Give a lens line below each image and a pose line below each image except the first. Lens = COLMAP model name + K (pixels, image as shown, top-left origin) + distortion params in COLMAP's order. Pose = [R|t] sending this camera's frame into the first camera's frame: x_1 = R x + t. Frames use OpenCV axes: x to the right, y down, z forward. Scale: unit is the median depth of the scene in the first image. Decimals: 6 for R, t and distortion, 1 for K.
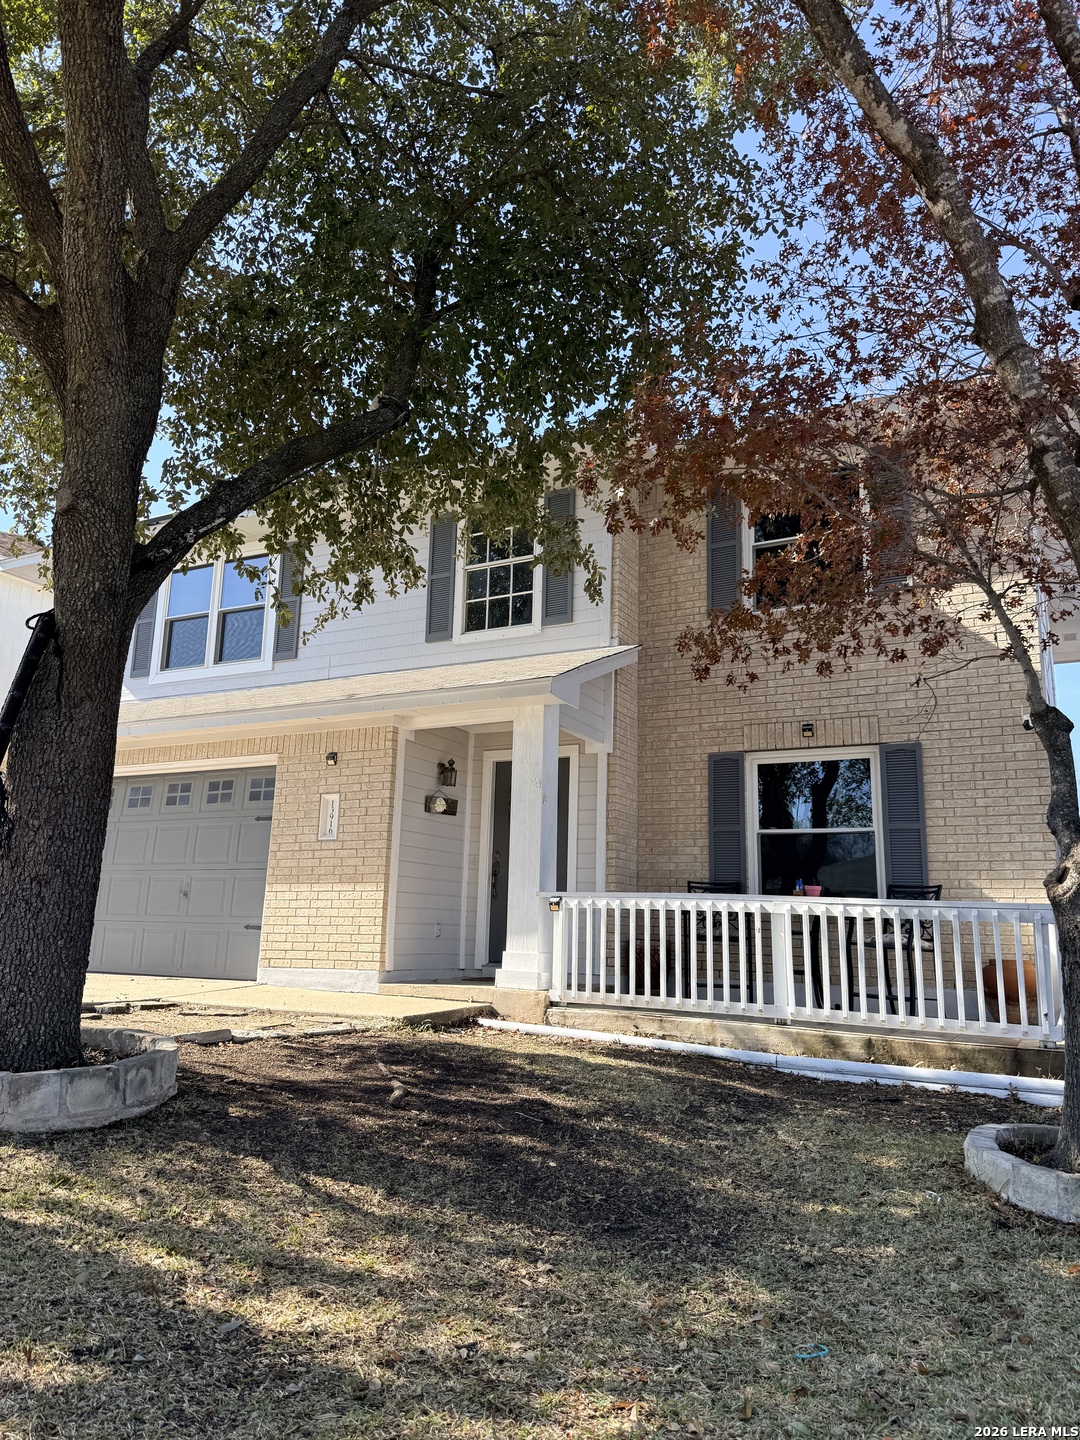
lens RADIAL K [[1011.9, 0, 540.0], [0, 1011.9, 720.0], [0, 0, 1]] dist [0.110196, -0.150905]
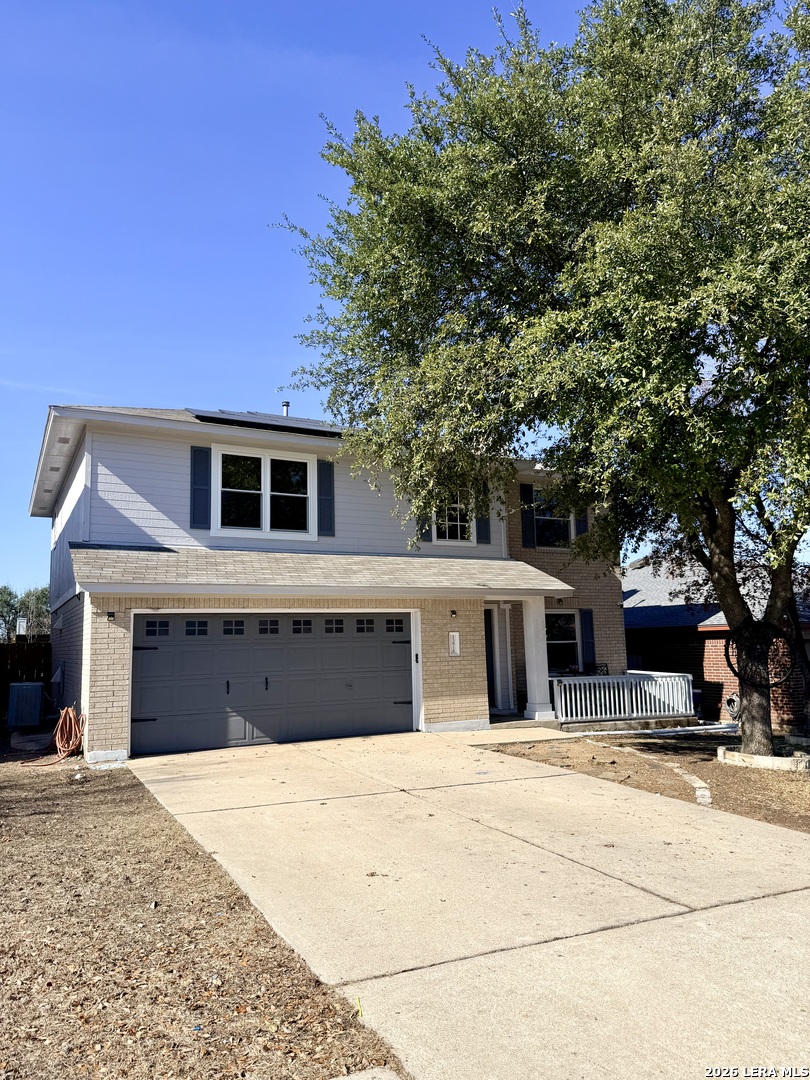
lens RADIAL K [[759.0, 0, 405.0], [0, 759.0, 540.0], [0, 0, 1]] dist [0.110196, -0.150905]
pose [[0.560644, 0.070363, 0.825062, -1.454401], [-0.140379, 0.990037, 0.010957, -0.103144], [-0.816071, -0.121964, 0.564936, 0.274134]]
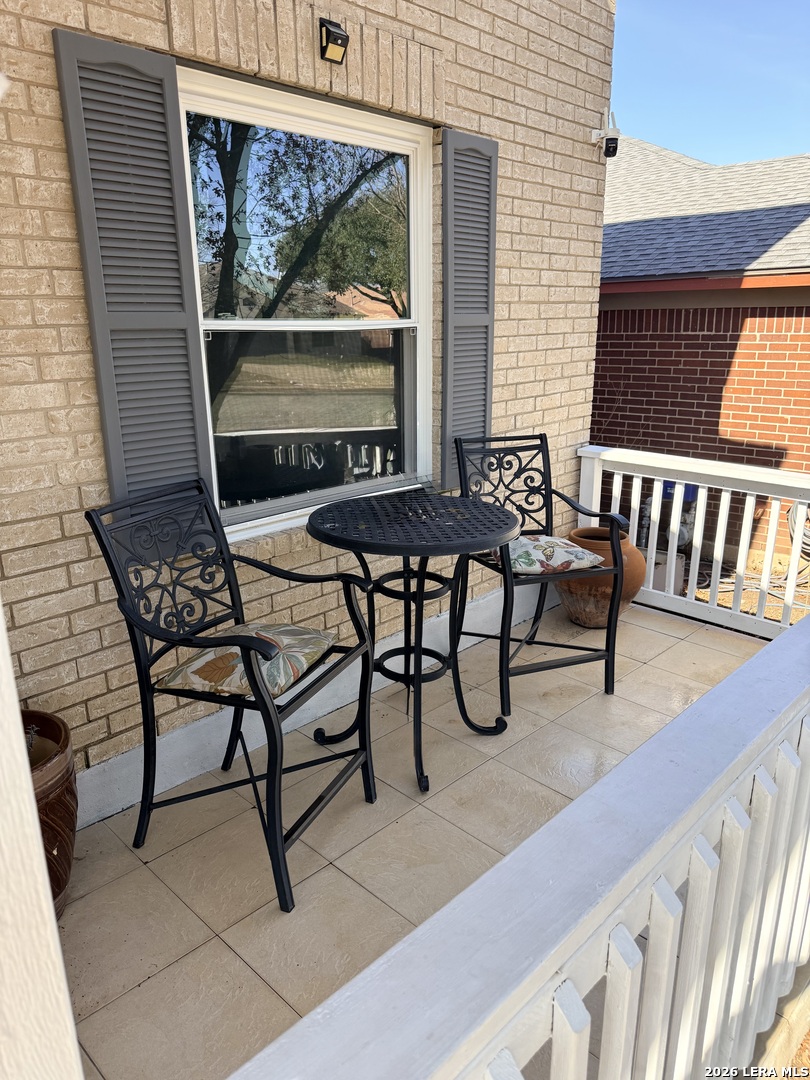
lens RADIAL K [[759.0, 0, 405.0], [0, 759.0, 540.0], [0, 0, 1]] dist [0.110196, -0.150905]
pose [[0.280759, -0.291462, 0.914453, -0.029779], [-0.181736, 0.919395, 0.348834, 0.071346], [-0.942415, -0.264127, 0.205159, 0.852837]]
